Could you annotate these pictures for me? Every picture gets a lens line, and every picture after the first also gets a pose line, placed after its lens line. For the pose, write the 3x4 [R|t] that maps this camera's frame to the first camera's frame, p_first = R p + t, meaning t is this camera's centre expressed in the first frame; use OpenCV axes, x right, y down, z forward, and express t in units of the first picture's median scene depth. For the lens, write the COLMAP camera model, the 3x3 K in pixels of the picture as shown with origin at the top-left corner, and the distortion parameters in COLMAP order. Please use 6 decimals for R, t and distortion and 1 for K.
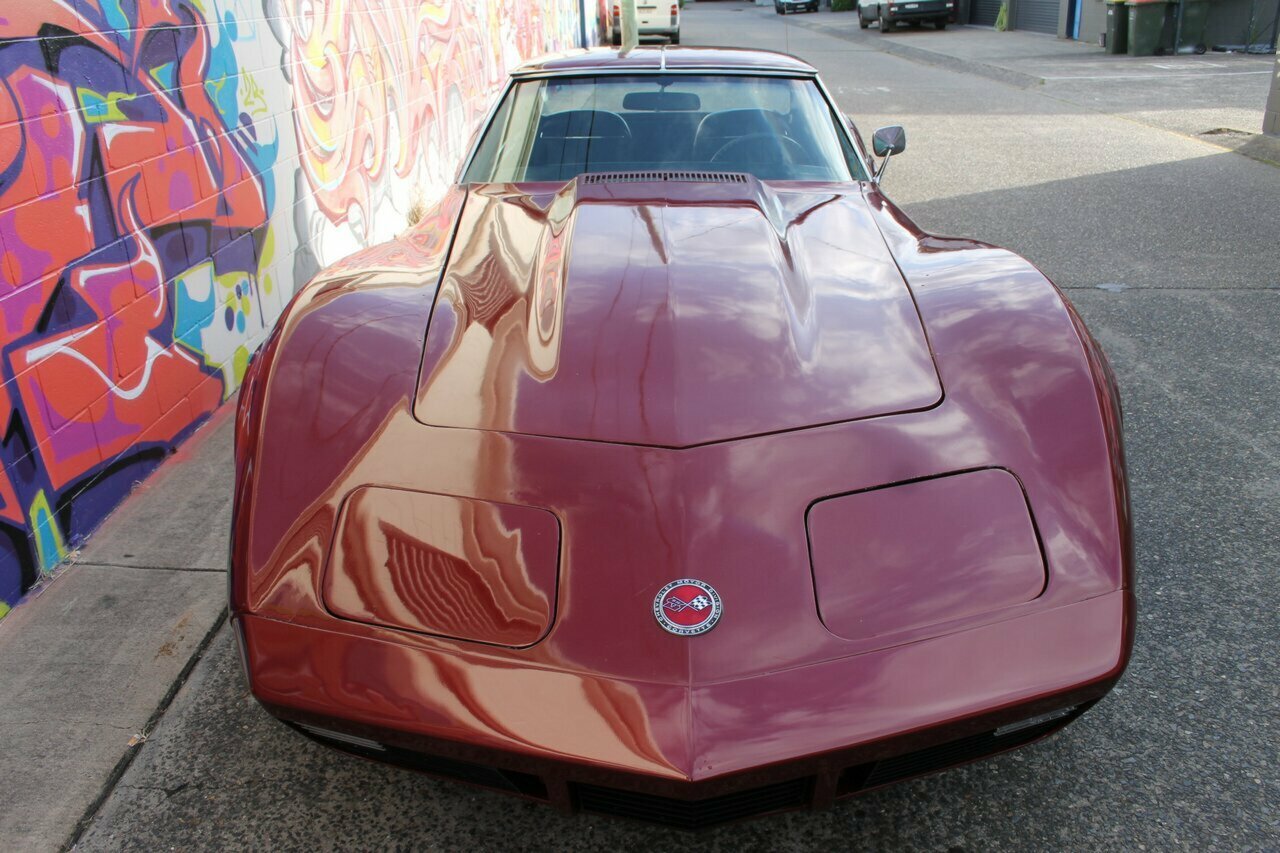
lens RADIAL K [[1072.5, 0, 653.7], [0, 1072.5, 446.6], [0, 0, 1]] dist [-0.137301, 0.103728]
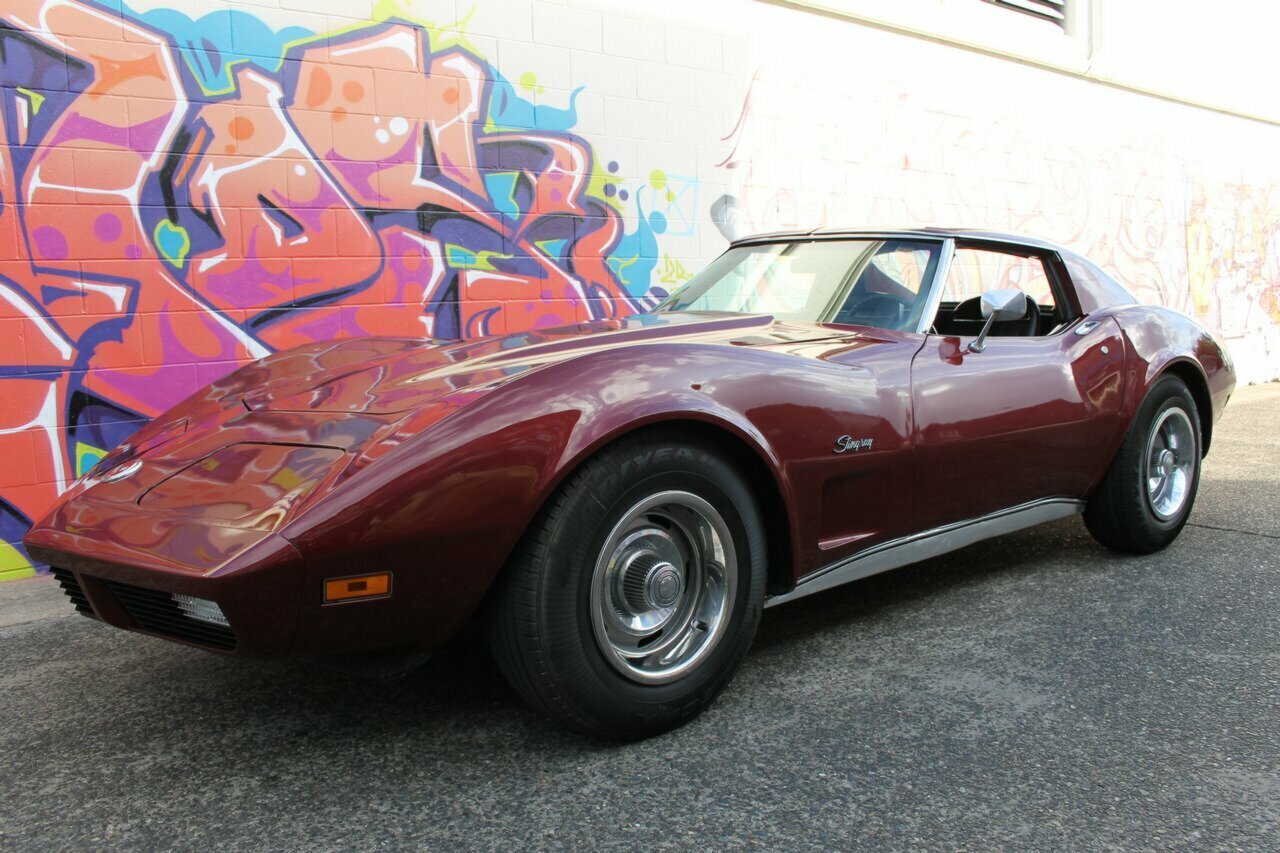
lens RADIAL K [[1072.5, 0, 646.6], [0, 1072.5, 439.6], [0, 0, 1]] dist [-0.137301, 0.103728]
pose [[0.645565, 0.107790, -0.756060, 0.792038], [-0.299553, 0.946395, -0.120850, 0.029320], [0.702505, 0.304496, 0.643249, 0.249157]]
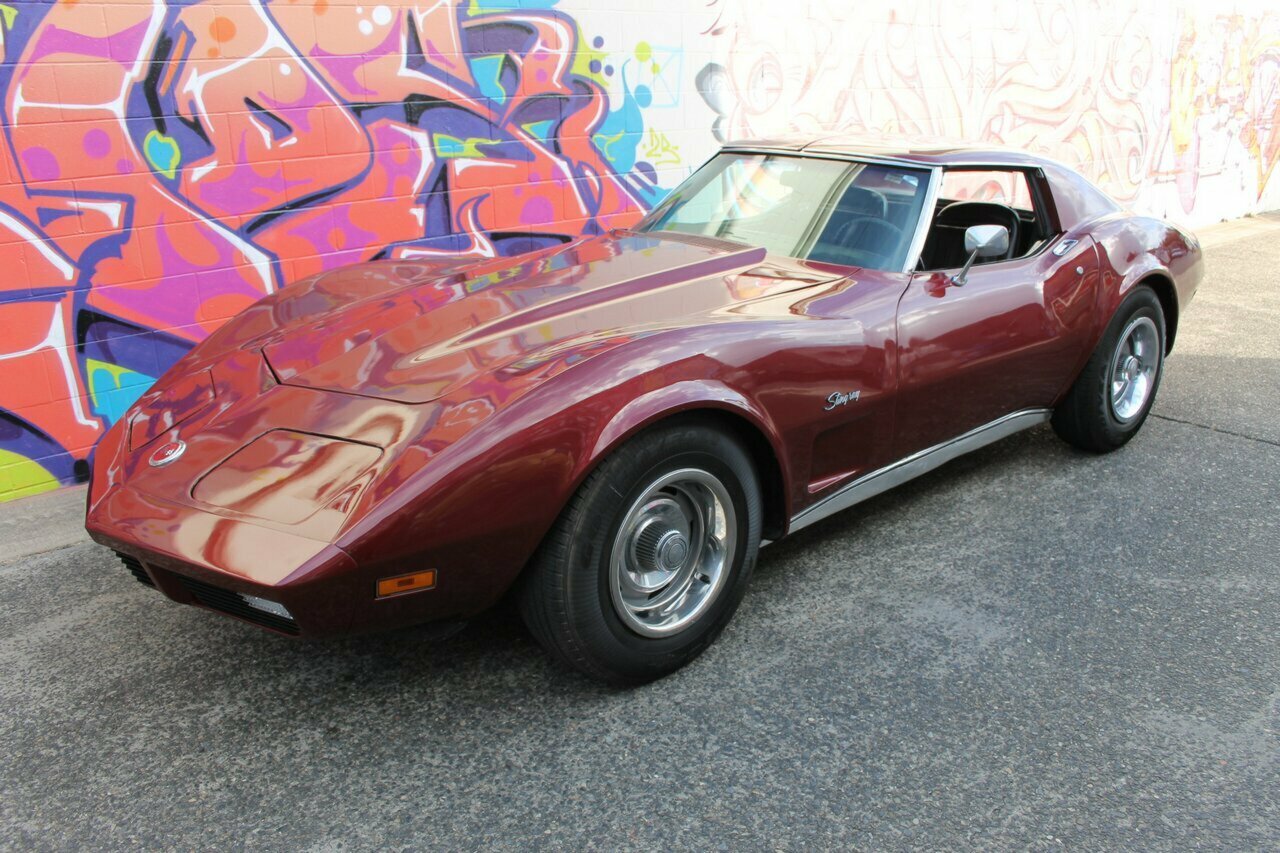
lens RADIAL K [[1072.5, 0, 648.8], [0, 1072.5, 447.6], [0, 0, 1]] dist [-0.137301, 0.103728]
pose [[0.669692, 0.252045, -0.698560, 0.795841], [-0.292639, 0.954099, 0.063700, -0.086628], [0.682551, 0.161766, 0.712710, 0.154352]]
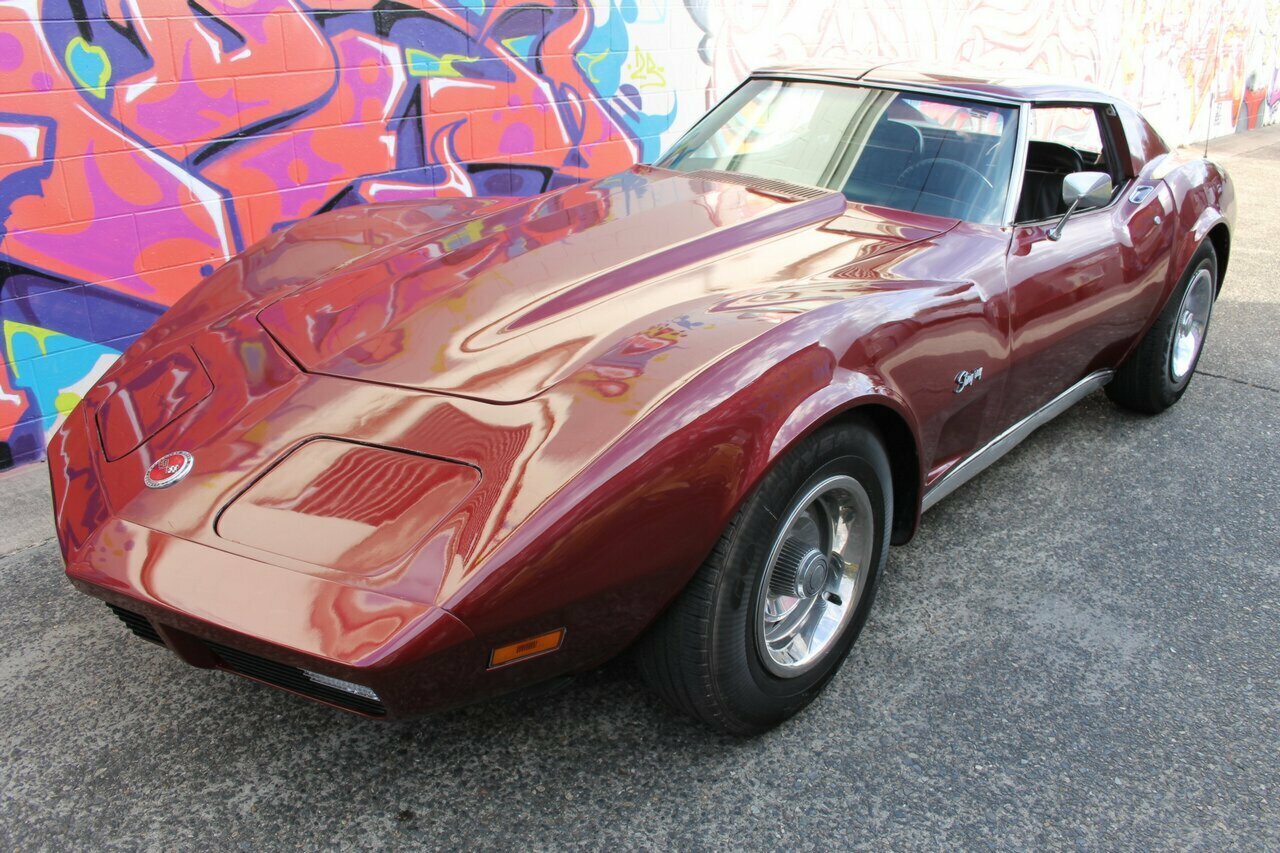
lens RADIAL K [[1072.5, 0, 647.5], [0, 1072.5, 437.0], [0, 0, 1]] dist [-0.137301, 0.103728]
pose [[0.744020, 0.285337, -0.604167, 0.570241], [-0.289236, 0.952658, 0.093734, -0.080512], [0.602310, 0.105007, 0.791326, 0.156144]]
